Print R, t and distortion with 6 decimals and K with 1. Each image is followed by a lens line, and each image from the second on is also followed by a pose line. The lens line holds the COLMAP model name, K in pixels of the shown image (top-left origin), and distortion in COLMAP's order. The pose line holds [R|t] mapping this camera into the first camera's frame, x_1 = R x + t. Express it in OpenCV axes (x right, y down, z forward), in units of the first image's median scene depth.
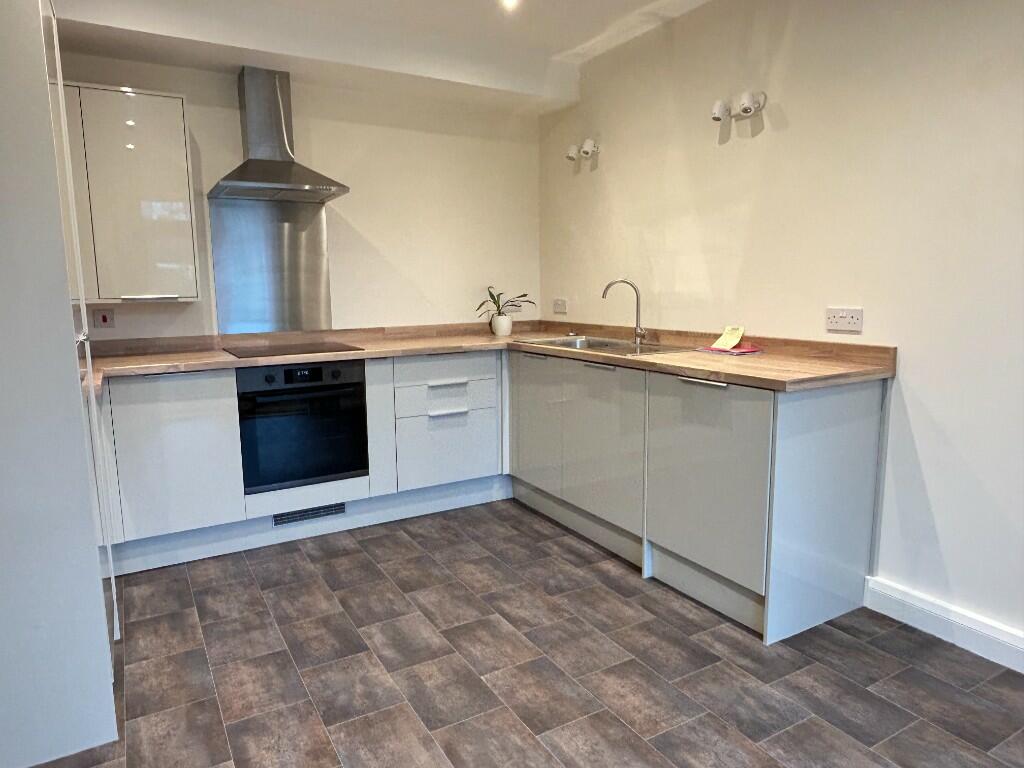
lens RADIAL K [[666.4, 0, 512.0], [0, 666.4, 384.0], [0, 0, 1]] dist [-0.000184, -0.001936]
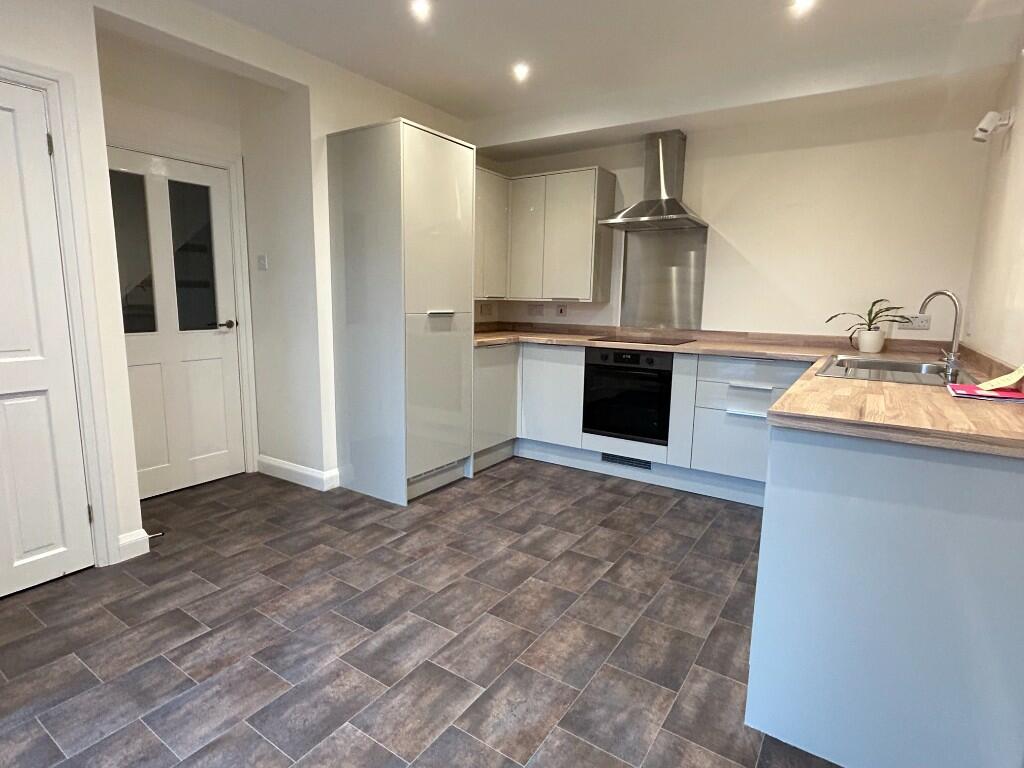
lens RADIAL K [[542.6, 0, 505.0], [0, 542.6, 386.4], [0, 0, 1]] dist [-0.002126, 0.000862]
pose [[0.431956, 0.165947, -0.886496, 0.600319], [-0.157491, 0.981703, 0.107030, -0.037527], [0.888037, 0.093383, 0.450188, 0.296184]]
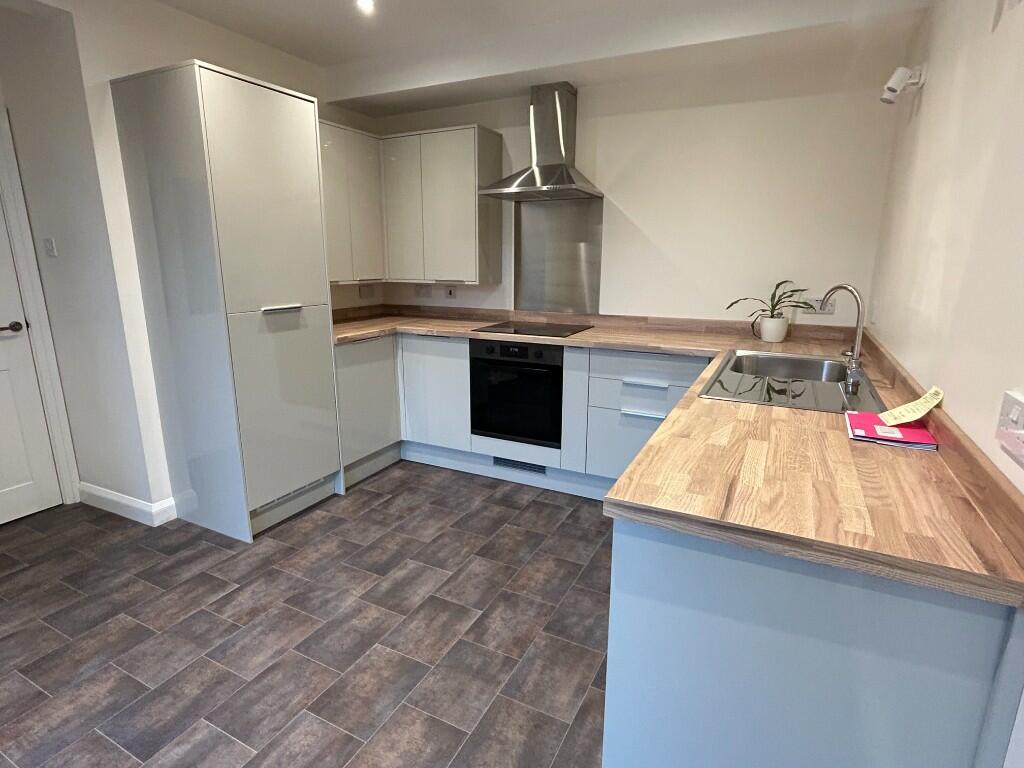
lens RADIAL K [[542.6, 0, 505.0], [0, 542.6, 386.4], [0, 0, 1]] dist [-0.002126, 0.000862]
pose [[0.531418, 0.211787, -0.820208, 0.513620], [-0.135299, 0.977033, 0.164620, -0.115385], [0.836235, 0.023491, 0.547868, 0.474440]]
